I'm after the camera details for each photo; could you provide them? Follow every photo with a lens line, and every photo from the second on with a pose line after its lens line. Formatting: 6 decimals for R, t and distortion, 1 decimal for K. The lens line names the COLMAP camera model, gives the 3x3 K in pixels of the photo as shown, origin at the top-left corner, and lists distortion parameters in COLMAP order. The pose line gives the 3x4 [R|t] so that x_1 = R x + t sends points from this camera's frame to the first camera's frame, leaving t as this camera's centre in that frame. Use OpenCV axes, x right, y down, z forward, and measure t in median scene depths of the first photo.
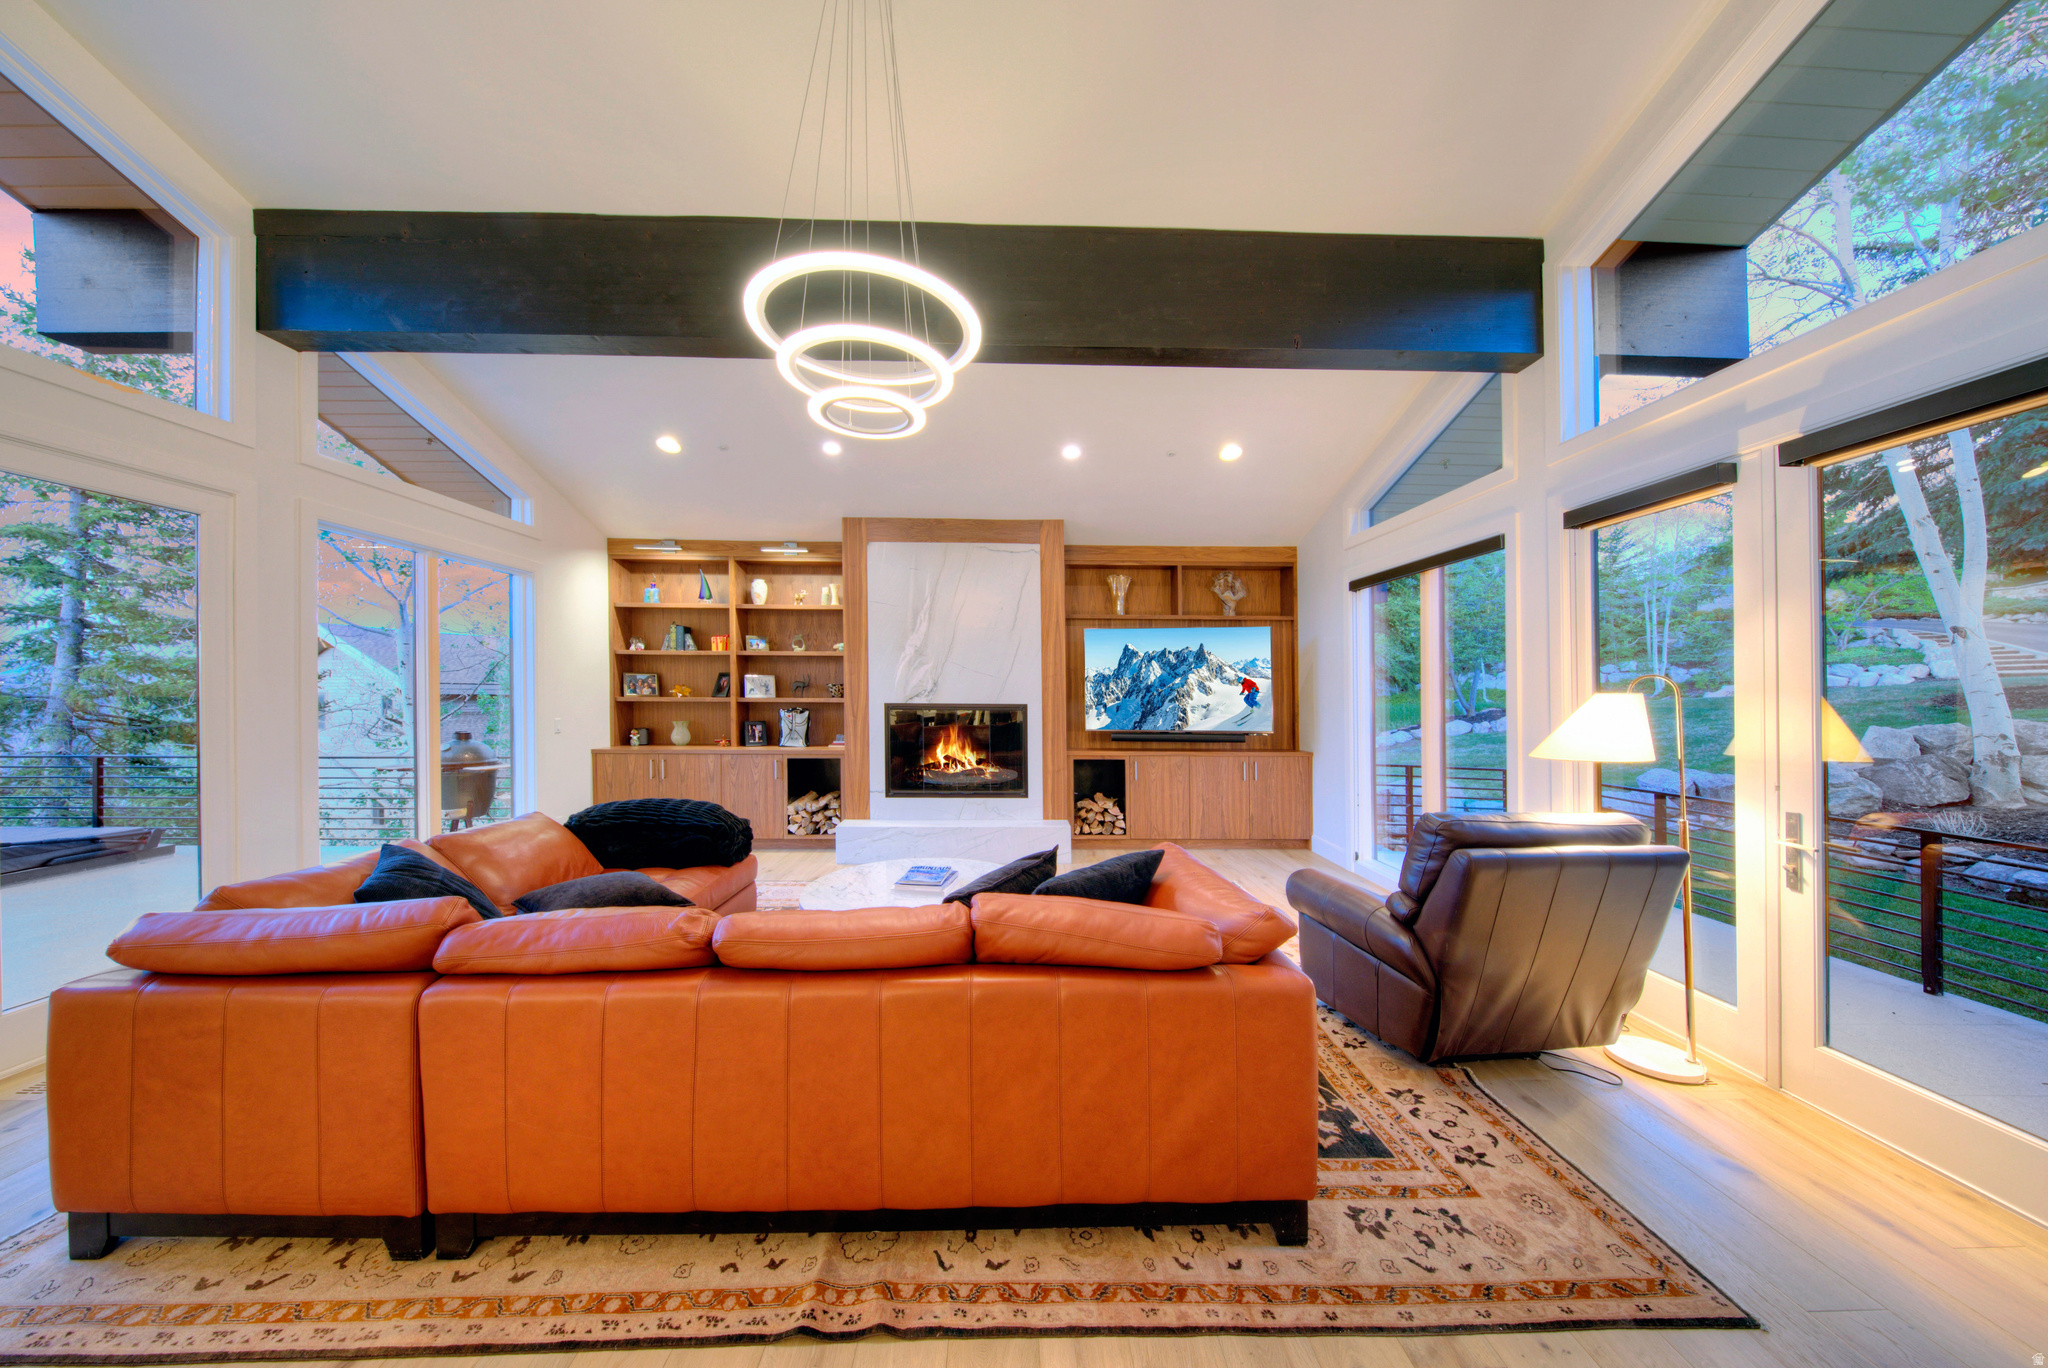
lens RADIAL K [[652.7, 0, 1023.0], [0, 652.7, 675.8], [0, 0, 1]] dist [-0.001188, -0.000158]
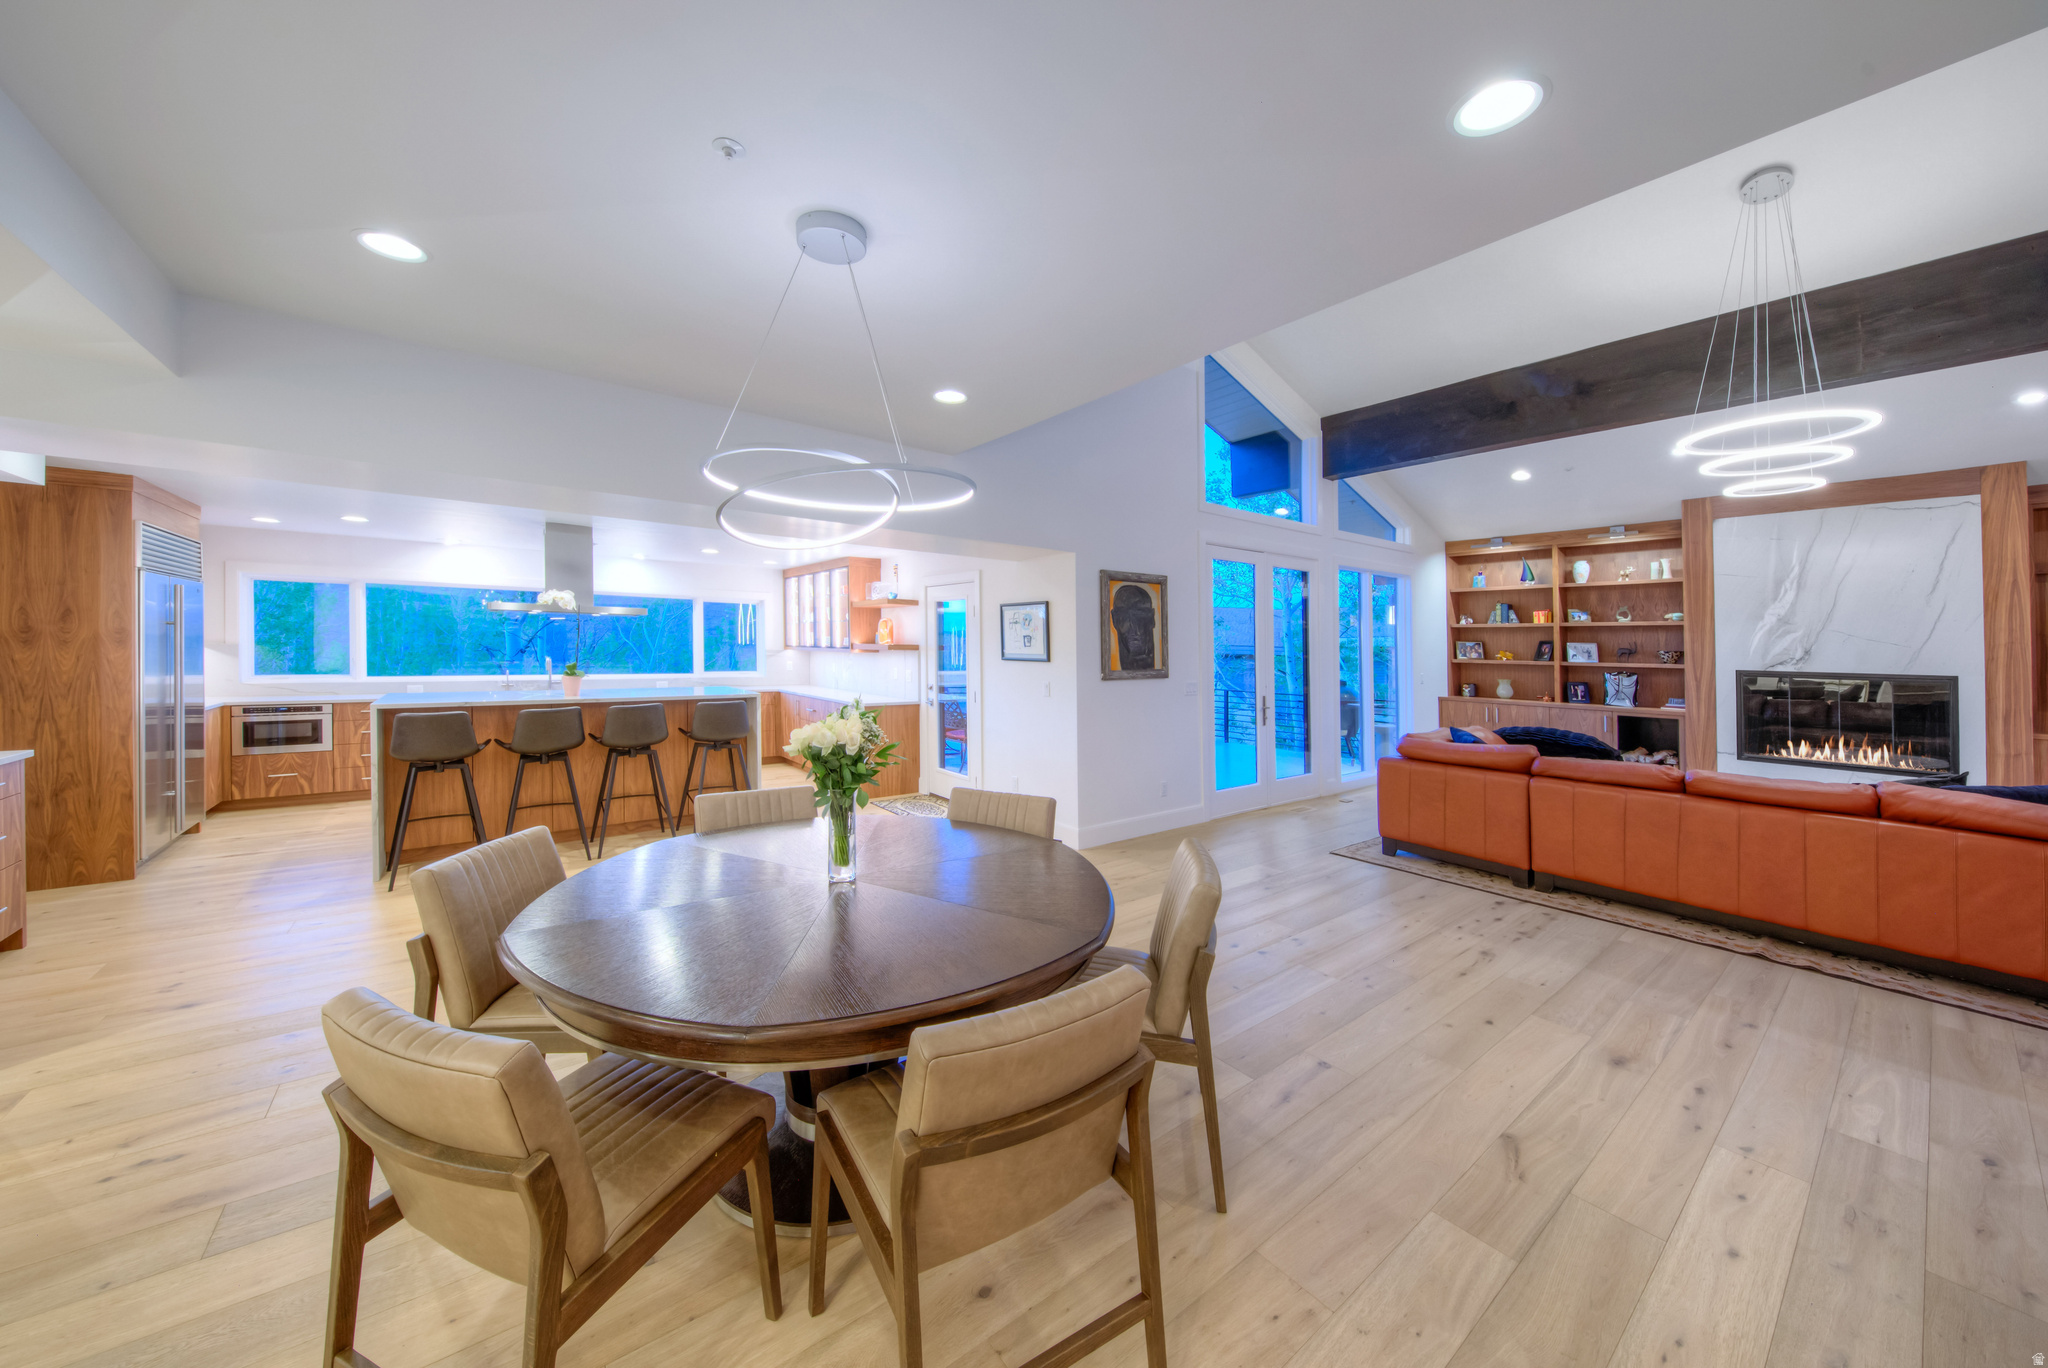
lens RADIAL K [[701.1, 0, 992.8], [0, 701.1, 642.4], [0, 0, 1]] dist [-0.015287, -0.000186]
pose [[0.564549, 0.000265, -0.825400, 0.025813], [0.007090, 0.999961, 0.005171, -0.016206], [0.825369, -0.008771, 0.564525, -0.580849]]
